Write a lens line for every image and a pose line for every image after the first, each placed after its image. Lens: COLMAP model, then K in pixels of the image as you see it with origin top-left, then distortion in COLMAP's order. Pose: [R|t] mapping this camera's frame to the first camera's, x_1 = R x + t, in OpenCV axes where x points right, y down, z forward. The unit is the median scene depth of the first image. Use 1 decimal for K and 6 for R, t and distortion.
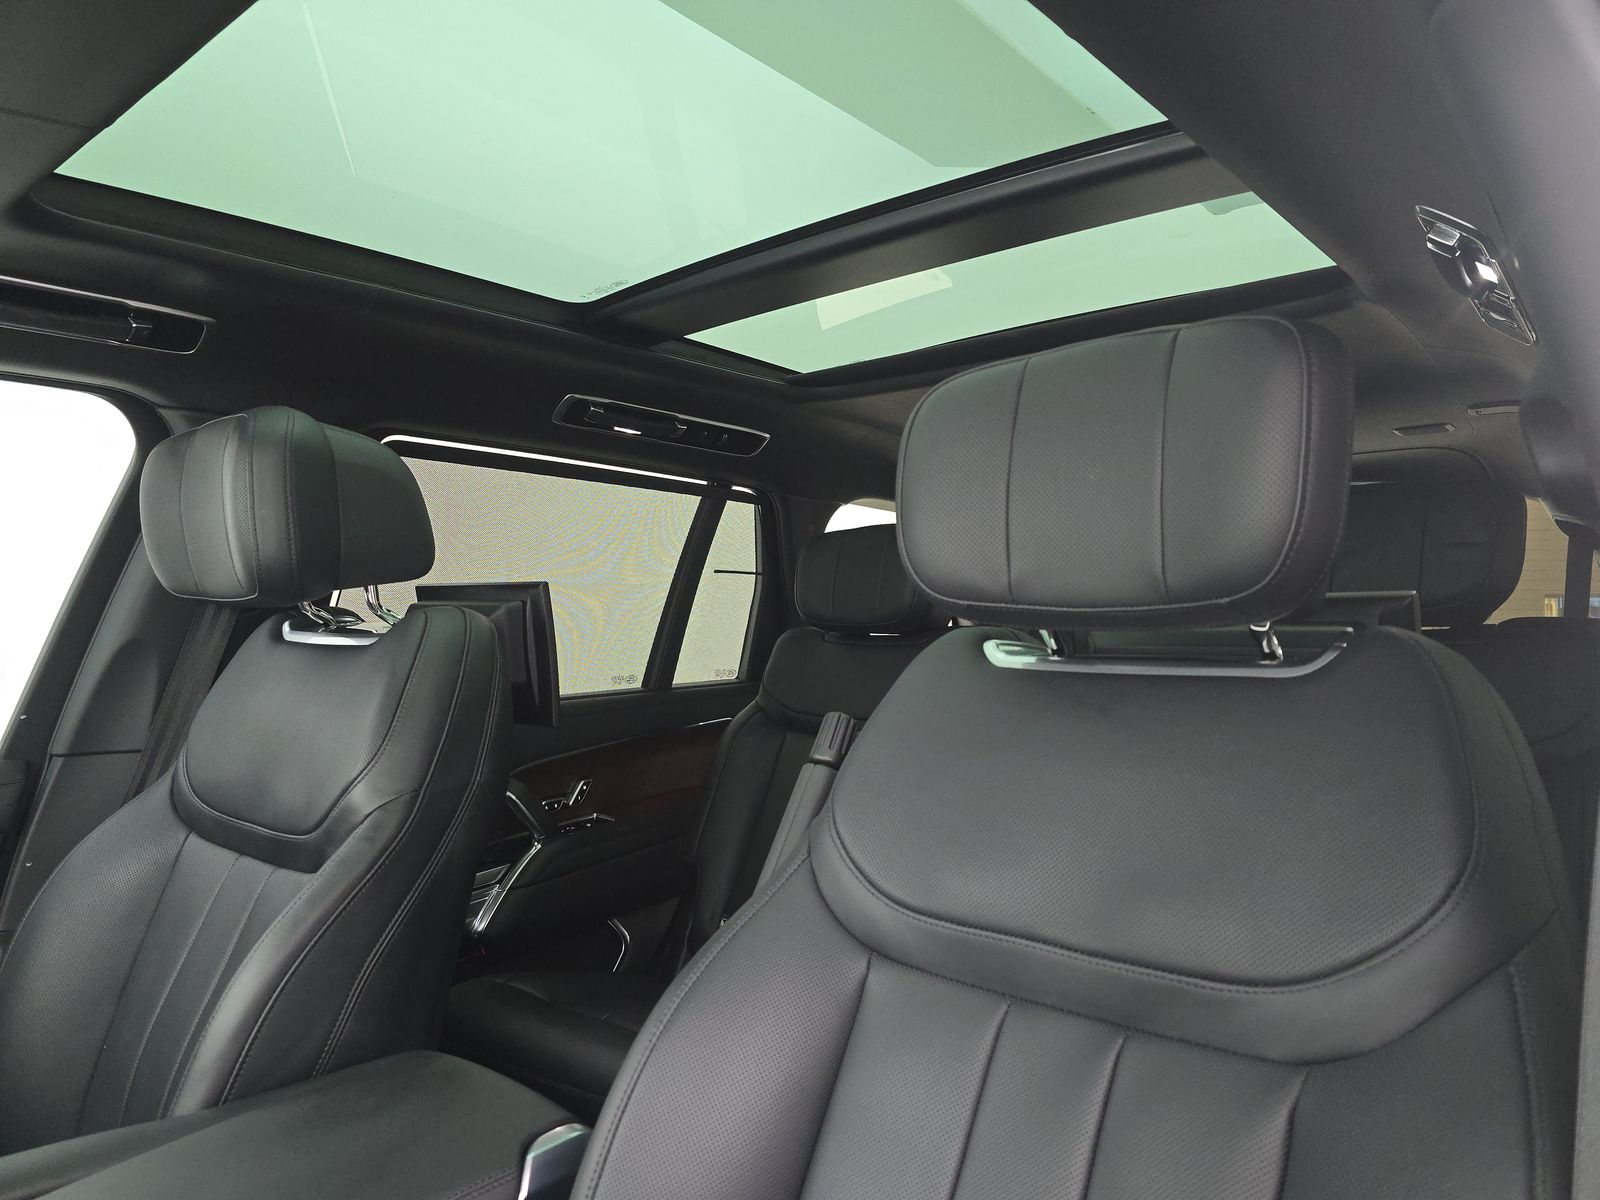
lens RADIAL K [[1040.6, 0, 800.0], [0, 1040.6, 600.0], [0, 0, 1]] dist [0.007545, -0.001078]
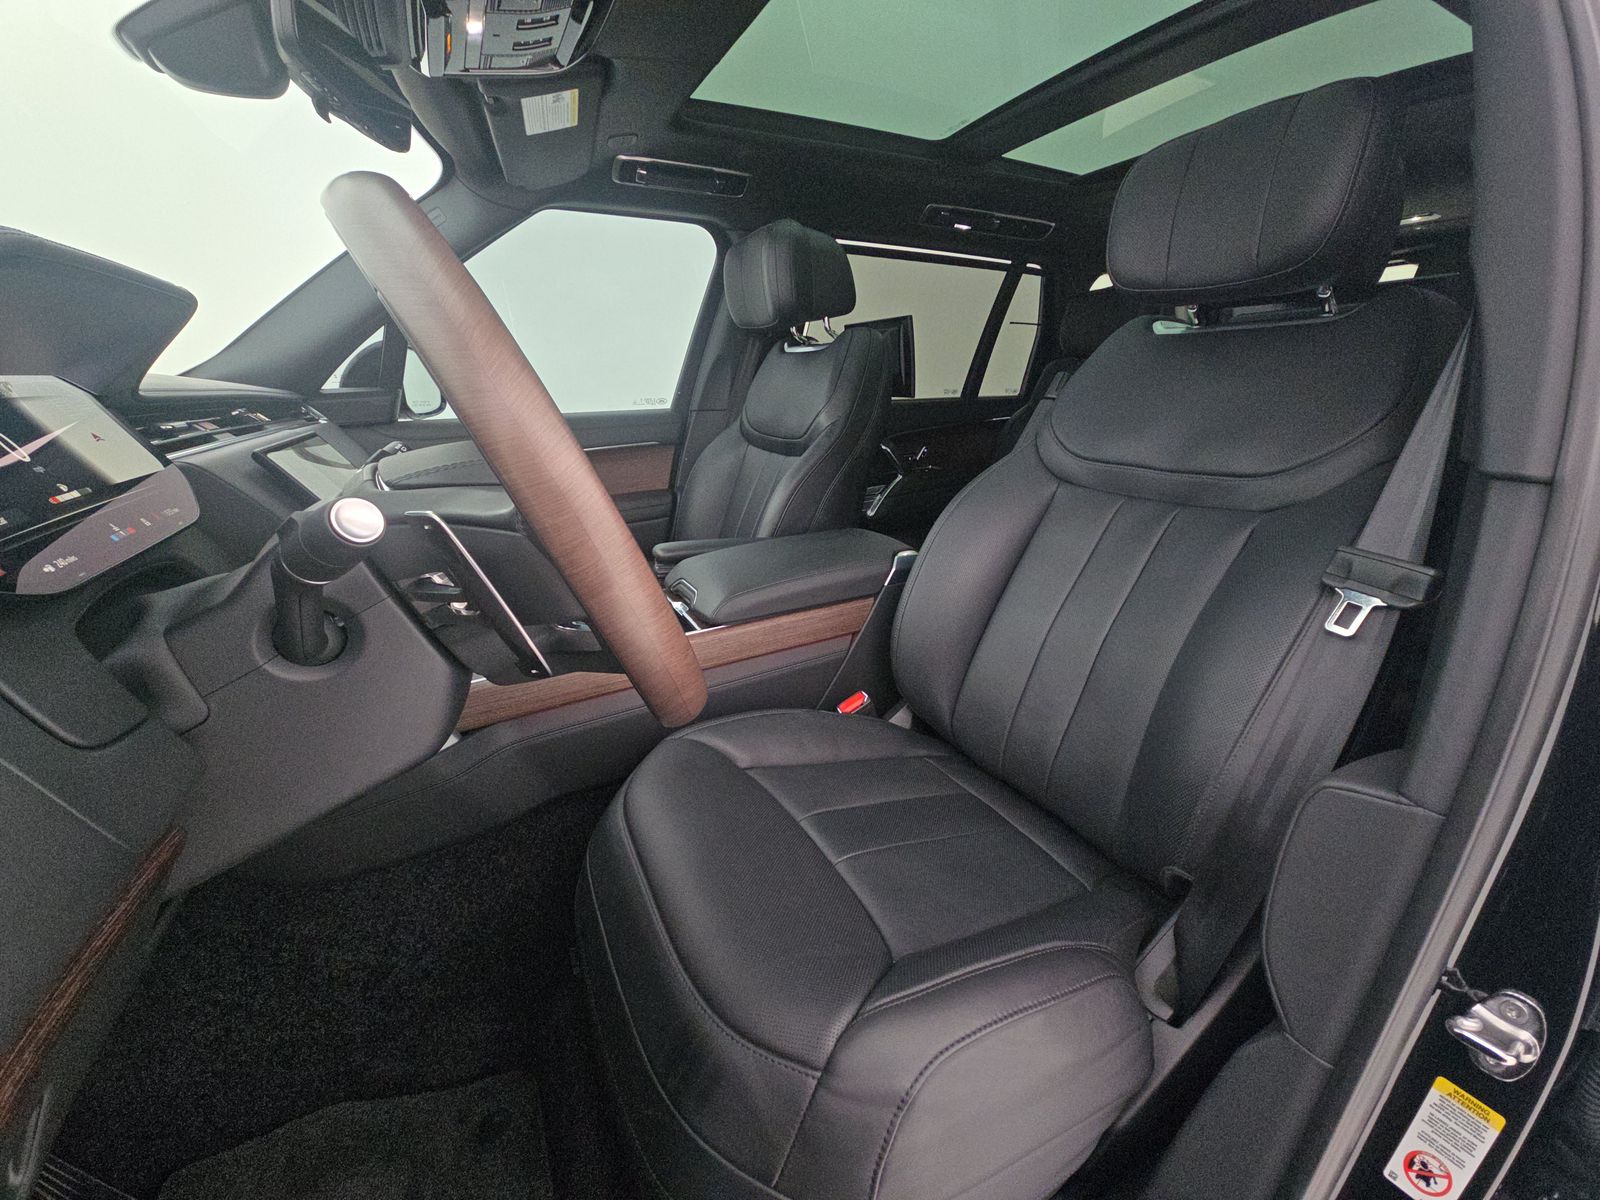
lens RADIAL K [[632.9, 0, 800.0], [0, 632.9, 600.0], [0, 0, 1]] dist [-0.009788, -0.000056]
pose [[0.922138, 0.118430, -0.368287, 0.050432], [0.010754, 0.943775, 0.330414, 0.088030], [0.386711, -0.308648, 0.869017, -0.224906]]
